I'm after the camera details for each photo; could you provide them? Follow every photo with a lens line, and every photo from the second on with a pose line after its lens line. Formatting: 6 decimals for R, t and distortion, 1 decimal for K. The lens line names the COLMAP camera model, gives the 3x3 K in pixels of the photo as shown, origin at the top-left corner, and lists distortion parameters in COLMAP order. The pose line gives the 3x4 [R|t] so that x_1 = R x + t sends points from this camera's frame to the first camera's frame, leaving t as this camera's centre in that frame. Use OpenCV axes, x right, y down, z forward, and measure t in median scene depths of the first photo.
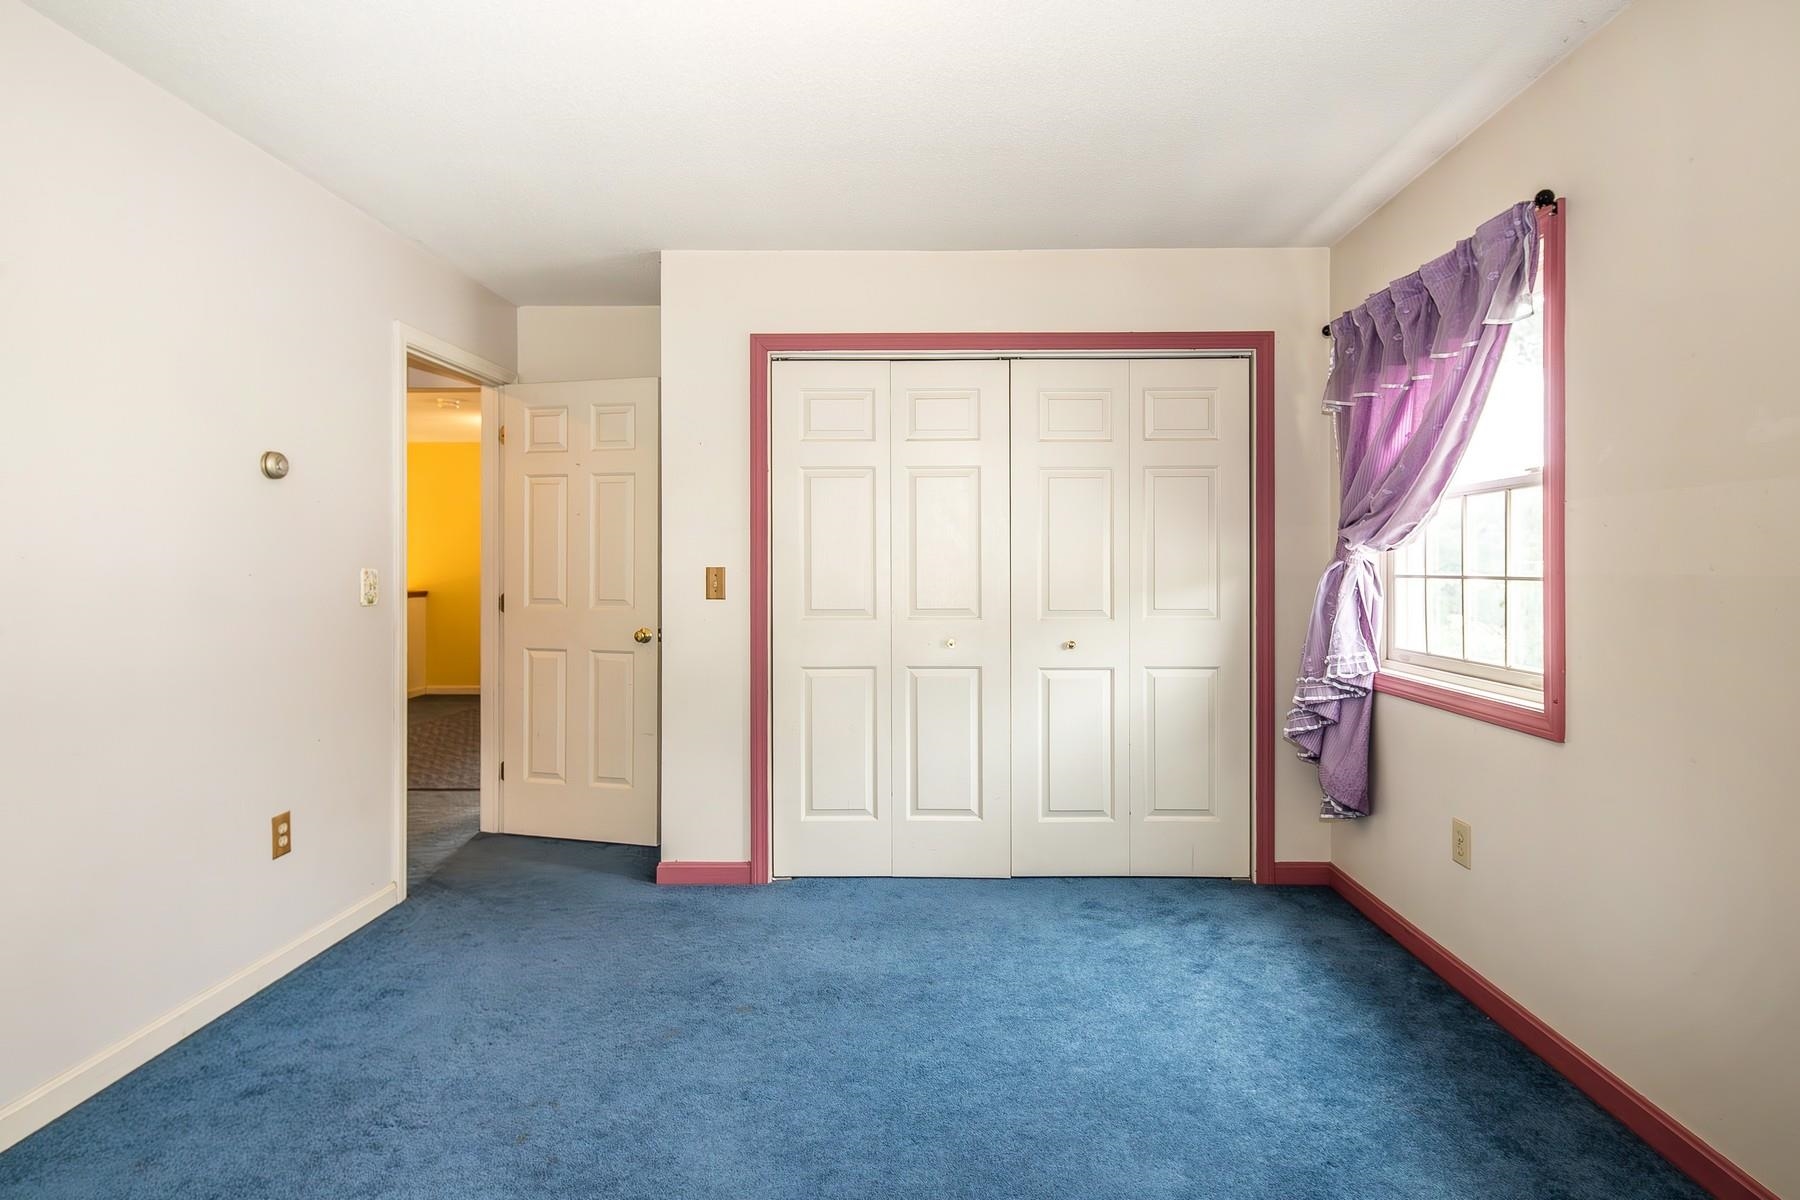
lens RADIAL K [[920.9, 0, 932.2], [0, 920.9, 578.5], [0, 0, 1]] dist [0.000793, -0.000106]
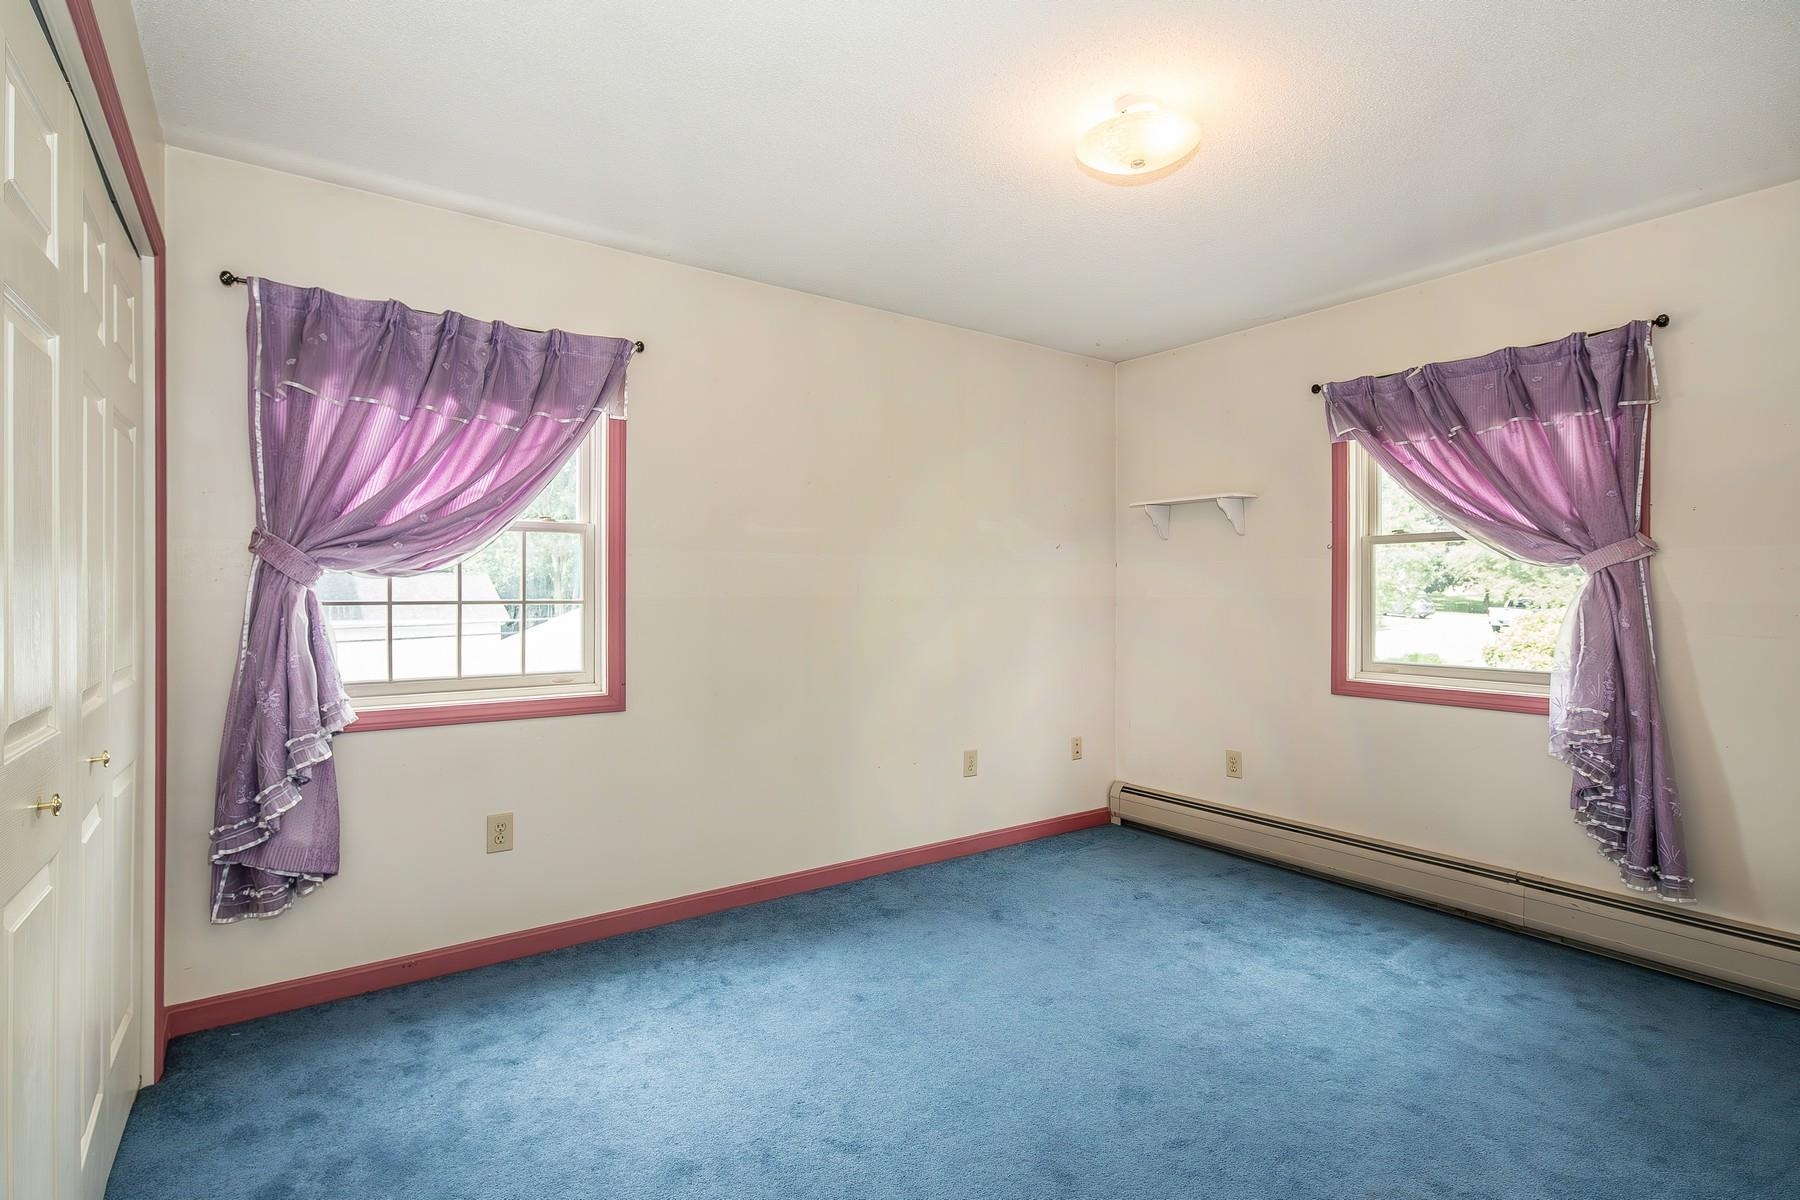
lens RADIAL K [[845.6, 0, 900.0], [0, 845.6, 600.0], [0, 0, 1]] dist [-0.000168, -0.000192]
pose [[-0.605576, -0.004641, 0.795774, -0.642486], [0.004526, 0.999947, 0.009276, -0.012091], [-0.795775, 0.009219, -0.605522, 1.388725]]
